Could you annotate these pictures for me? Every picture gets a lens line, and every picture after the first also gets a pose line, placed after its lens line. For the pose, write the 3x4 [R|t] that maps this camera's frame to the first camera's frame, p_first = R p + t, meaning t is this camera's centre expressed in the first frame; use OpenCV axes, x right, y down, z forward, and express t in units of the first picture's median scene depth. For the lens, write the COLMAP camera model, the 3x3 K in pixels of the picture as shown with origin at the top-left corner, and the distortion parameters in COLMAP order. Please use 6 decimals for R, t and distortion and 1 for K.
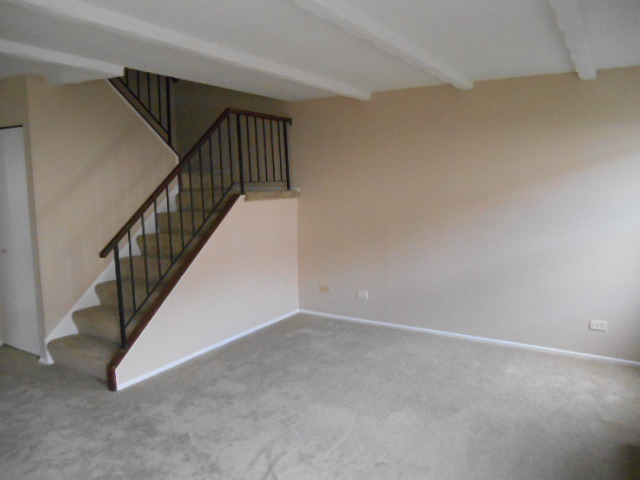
lens RADIAL K [[488.3, 0, 320.0], [0, 488.3, 240.0], [0, 0, 1]] dist [-0.028386, 0.002588]
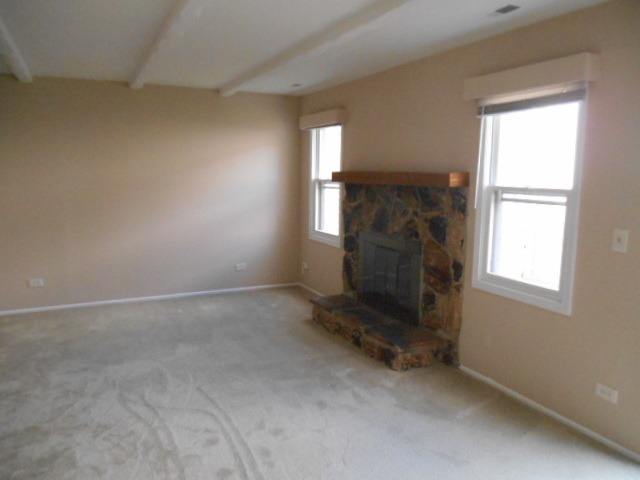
lens RADIAL K [[488.3, 0, 320.0], [0, 488.3, 240.0], [0, 0, 1]] dist [-0.028386, 0.002588]
pose [[0.519638, -0.099544, 0.848568, -0.630073], [0.086766, 0.994203, 0.063495, 0.022302], [-0.849970, 0.040633, 0.525263, 0.004975]]
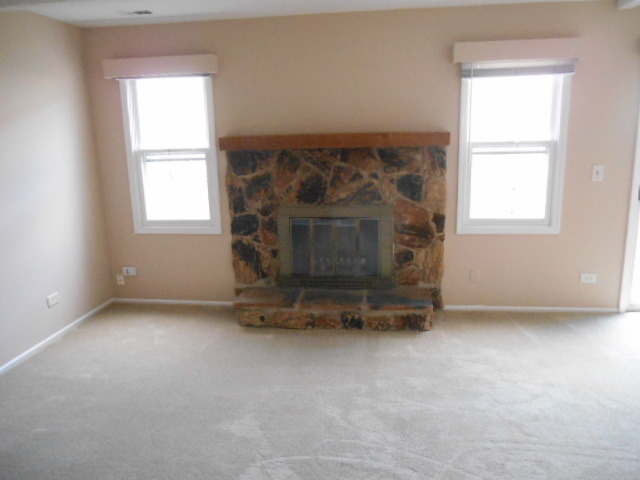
lens RADIAL K [[488.3, 0, 320.0], [0, 488.3, 240.0], [0, 0, 1]] dist [-0.028386, 0.002588]
pose [[-0.422242, -0.184136, 0.887584, -0.497756], [0.142627, 0.953460, 0.265653, -0.118423], [-0.895192, 0.238763, -0.376328, 0.959893]]
